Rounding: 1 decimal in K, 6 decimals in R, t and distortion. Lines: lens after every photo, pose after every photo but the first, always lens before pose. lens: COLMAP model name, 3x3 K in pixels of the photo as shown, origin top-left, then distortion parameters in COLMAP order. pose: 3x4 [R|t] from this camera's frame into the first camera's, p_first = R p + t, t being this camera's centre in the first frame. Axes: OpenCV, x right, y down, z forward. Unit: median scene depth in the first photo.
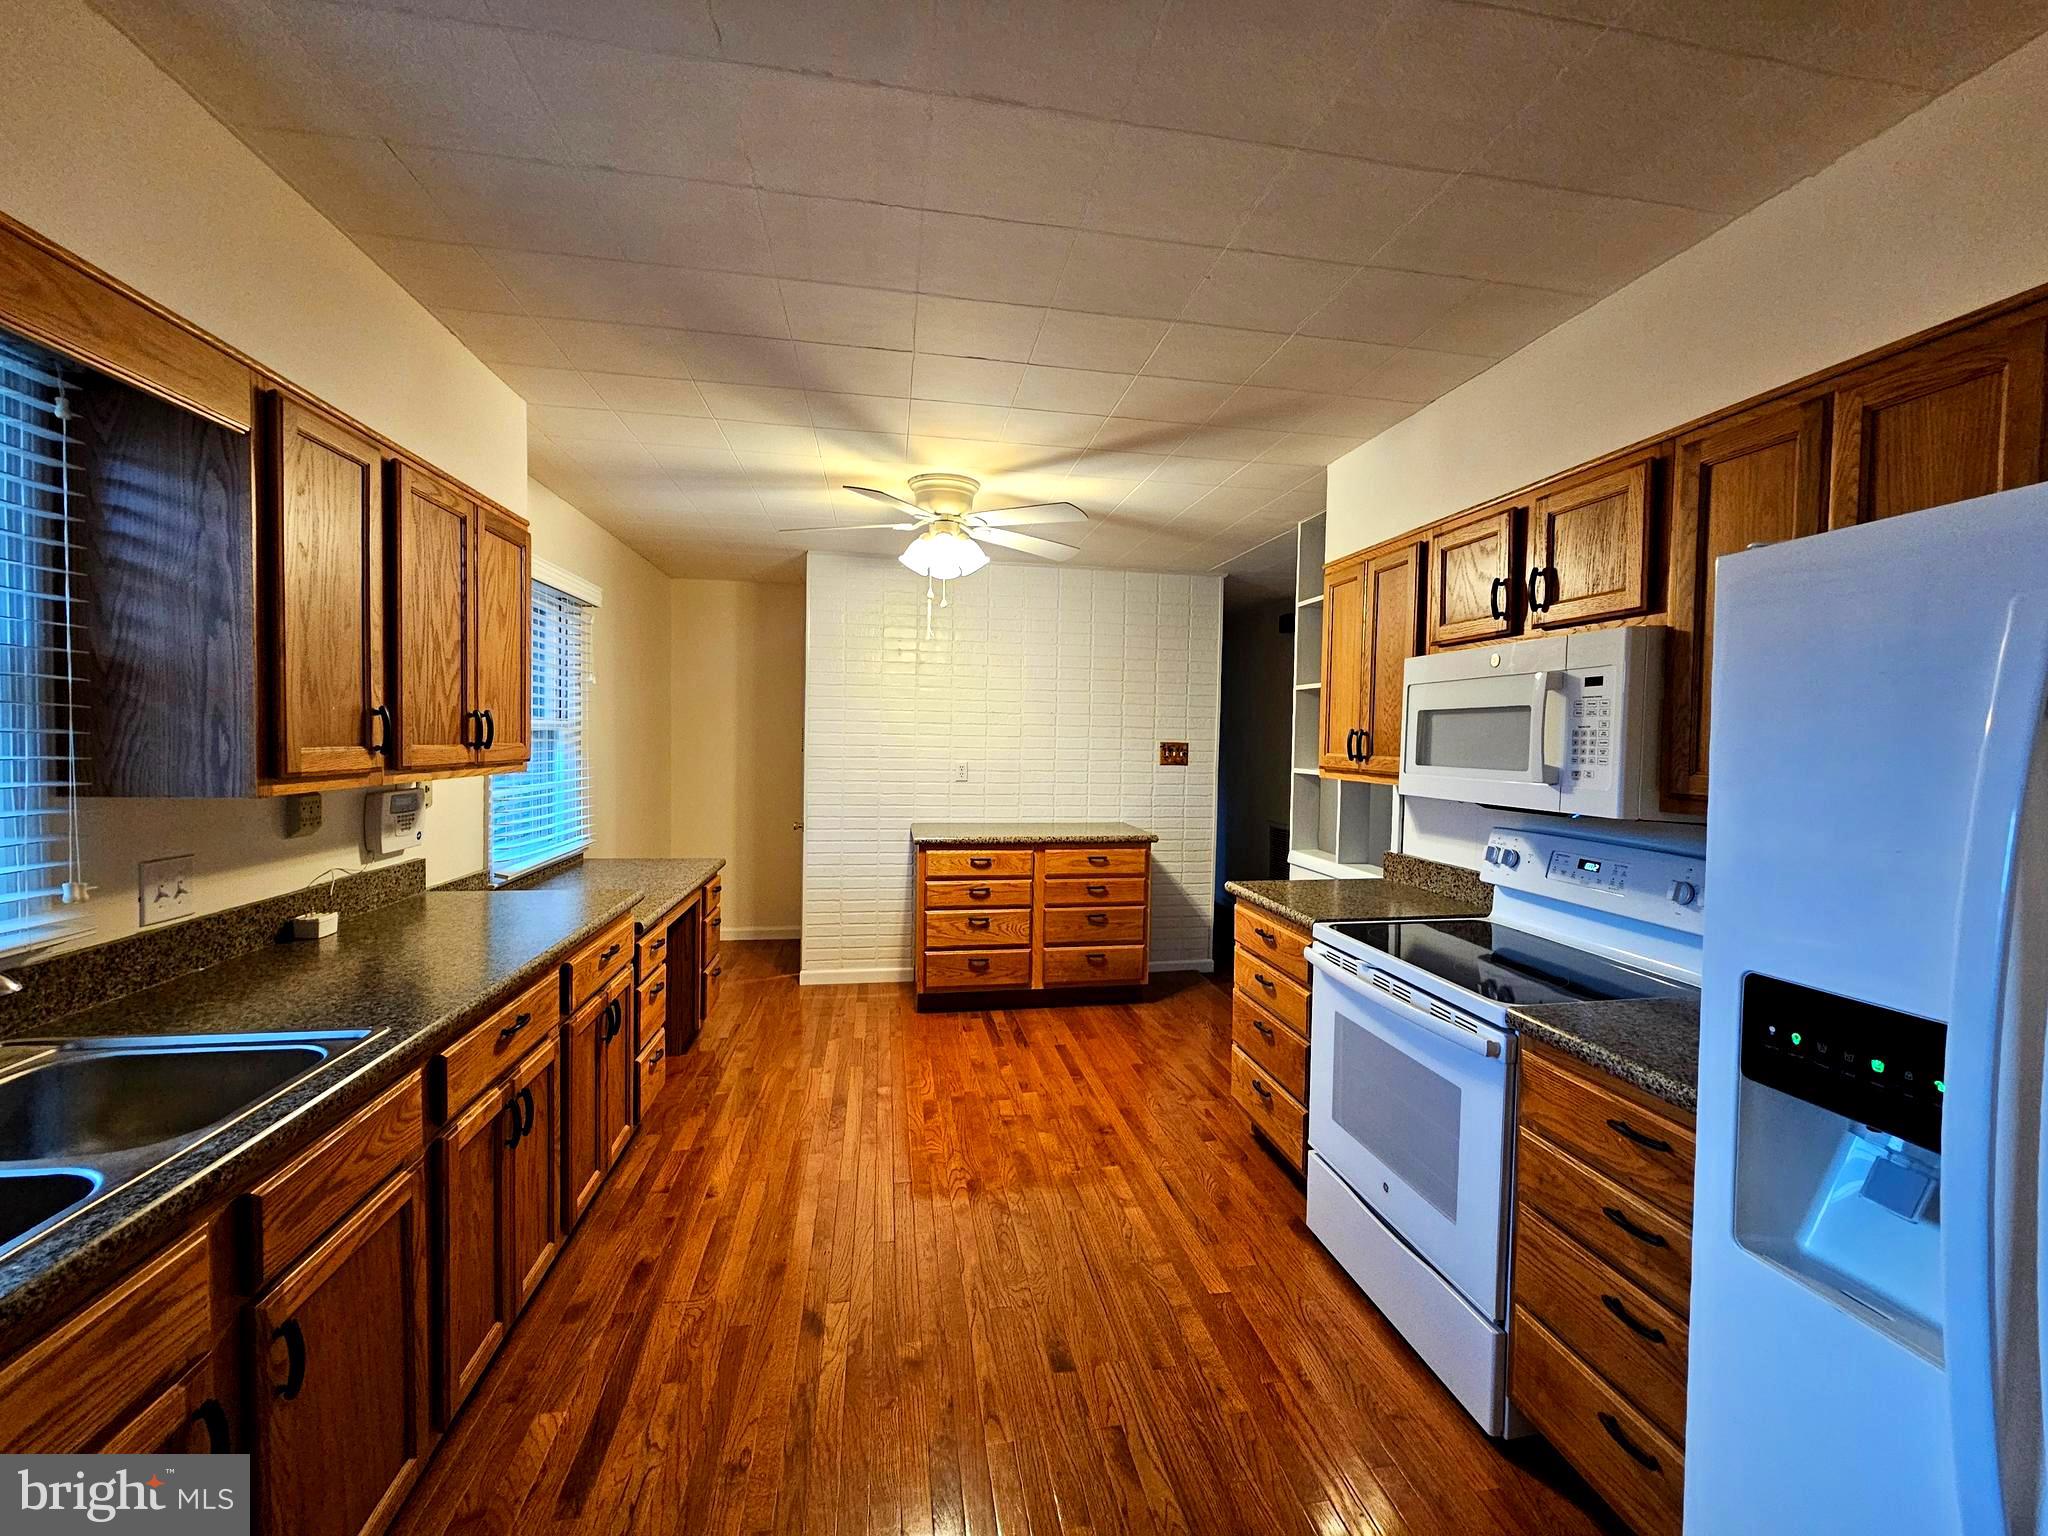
lens RADIAL K [[838.3, 0, 1042.2], [0, 838.3, 767.3], [0, 0, 1]] dist [-0.005226, 0.002623]
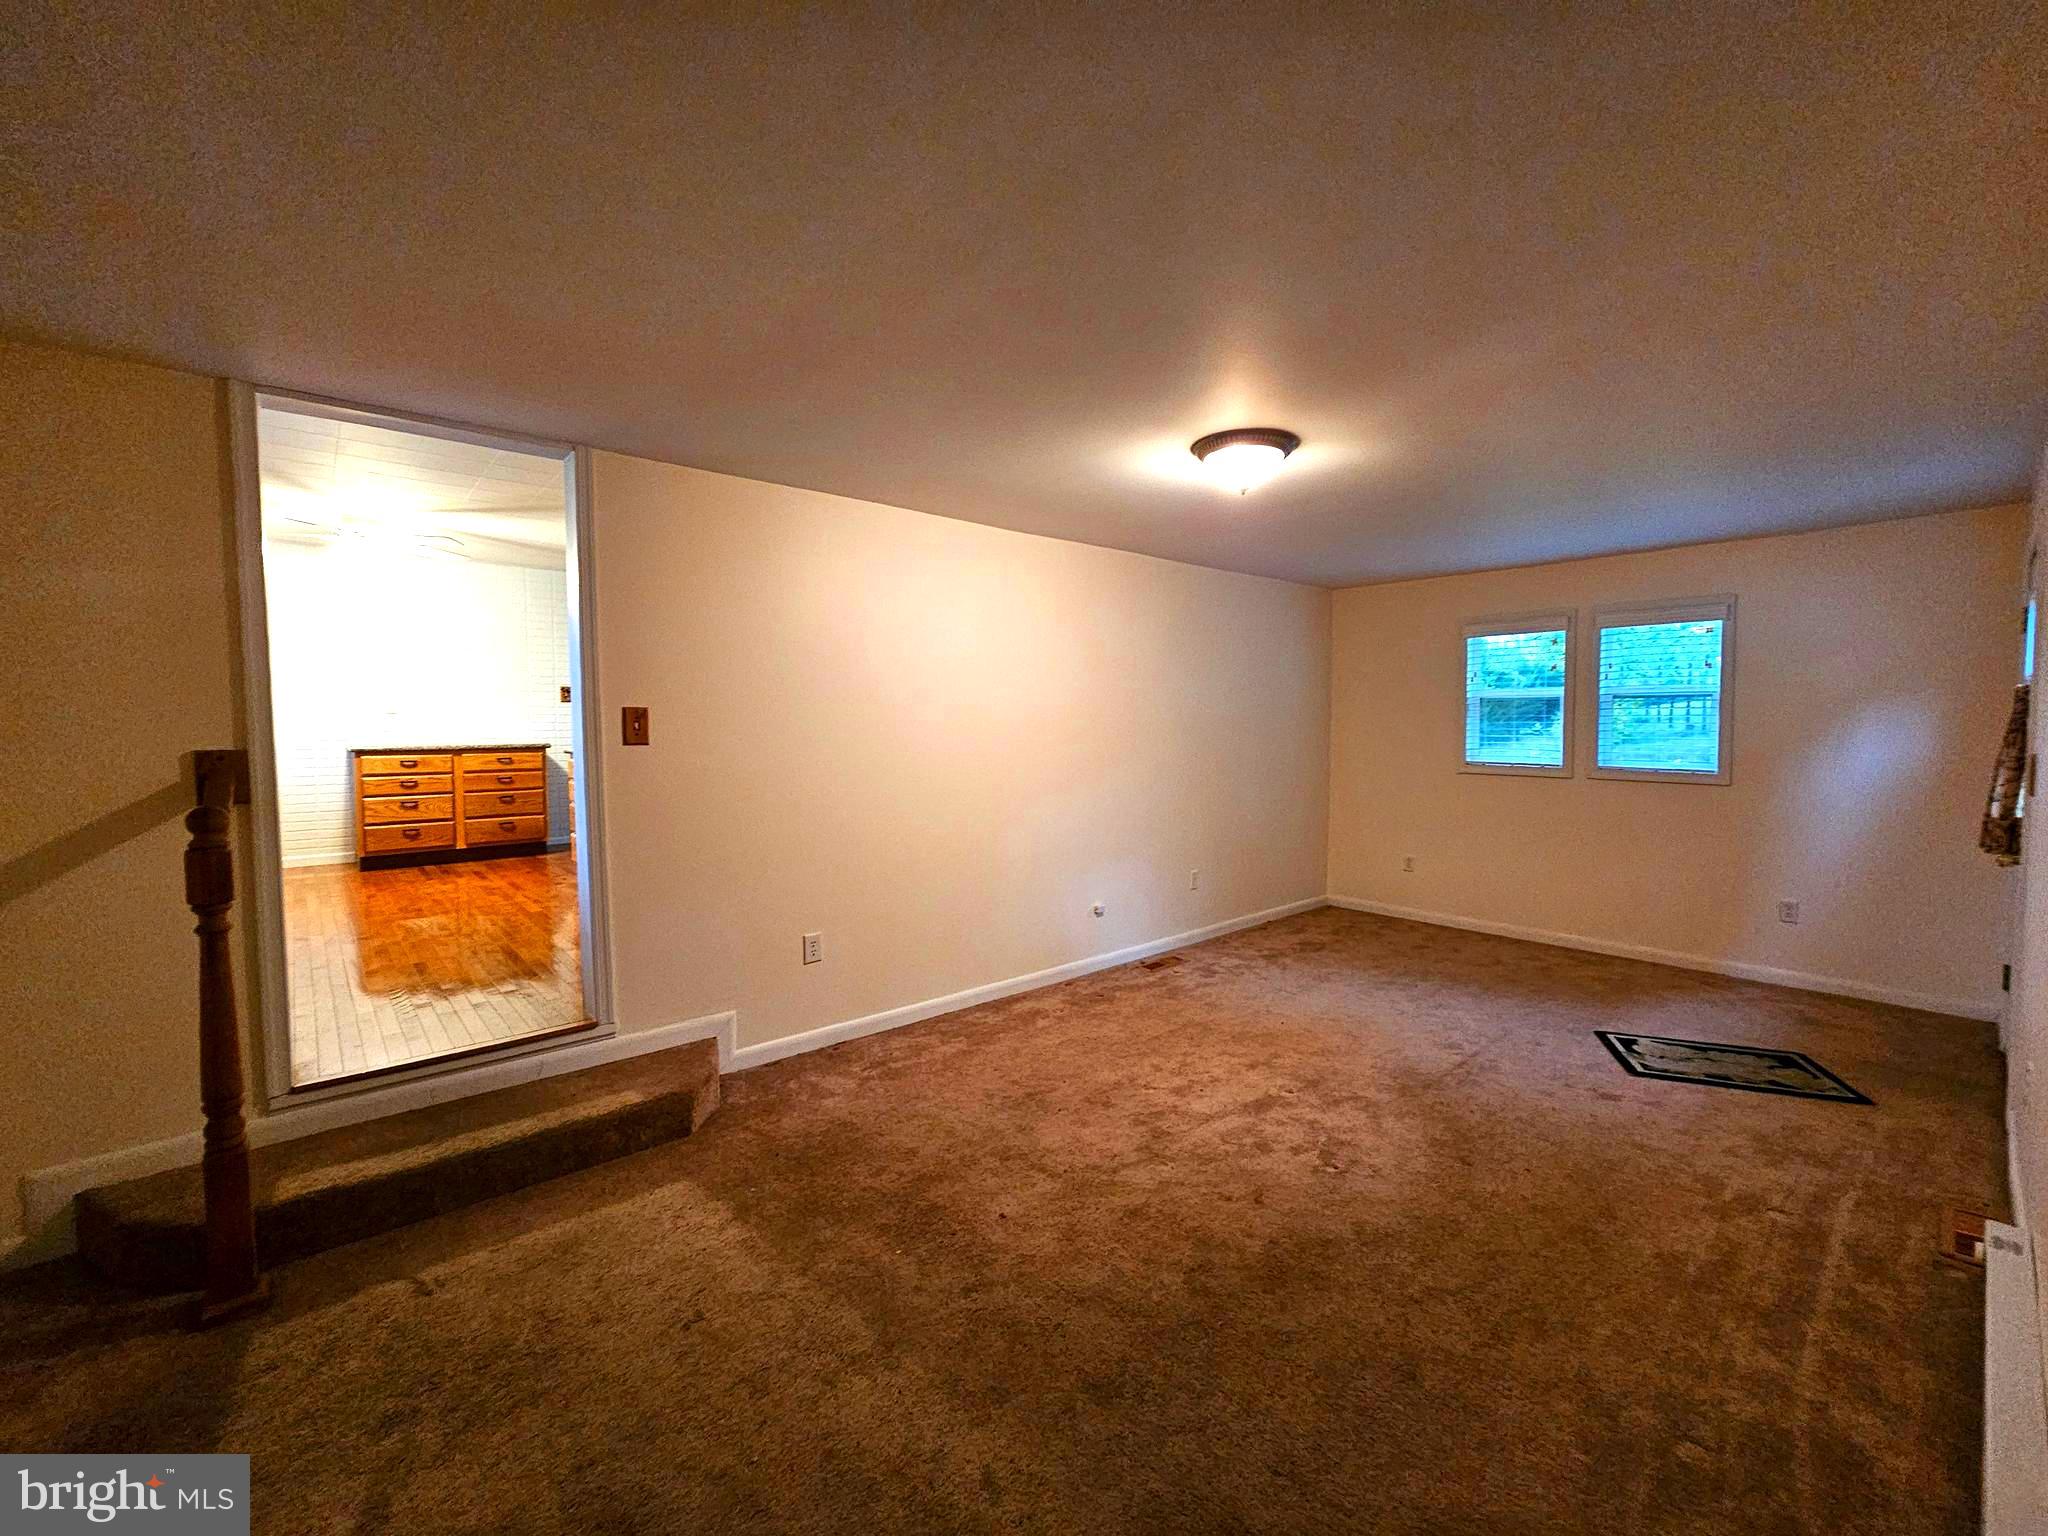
lens RADIAL K [[838.3, 0, 1039.5], [0, 838.3, 764.2], [0, 0, 1]] dist [-0.005226, 0.002623]
pose [[0.858571, -0.046809, 0.510553, 0.127086], [0.041907, 0.998899, 0.021108, 0.130093], [-0.510979, 0.003274, 0.859587, -0.827022]]
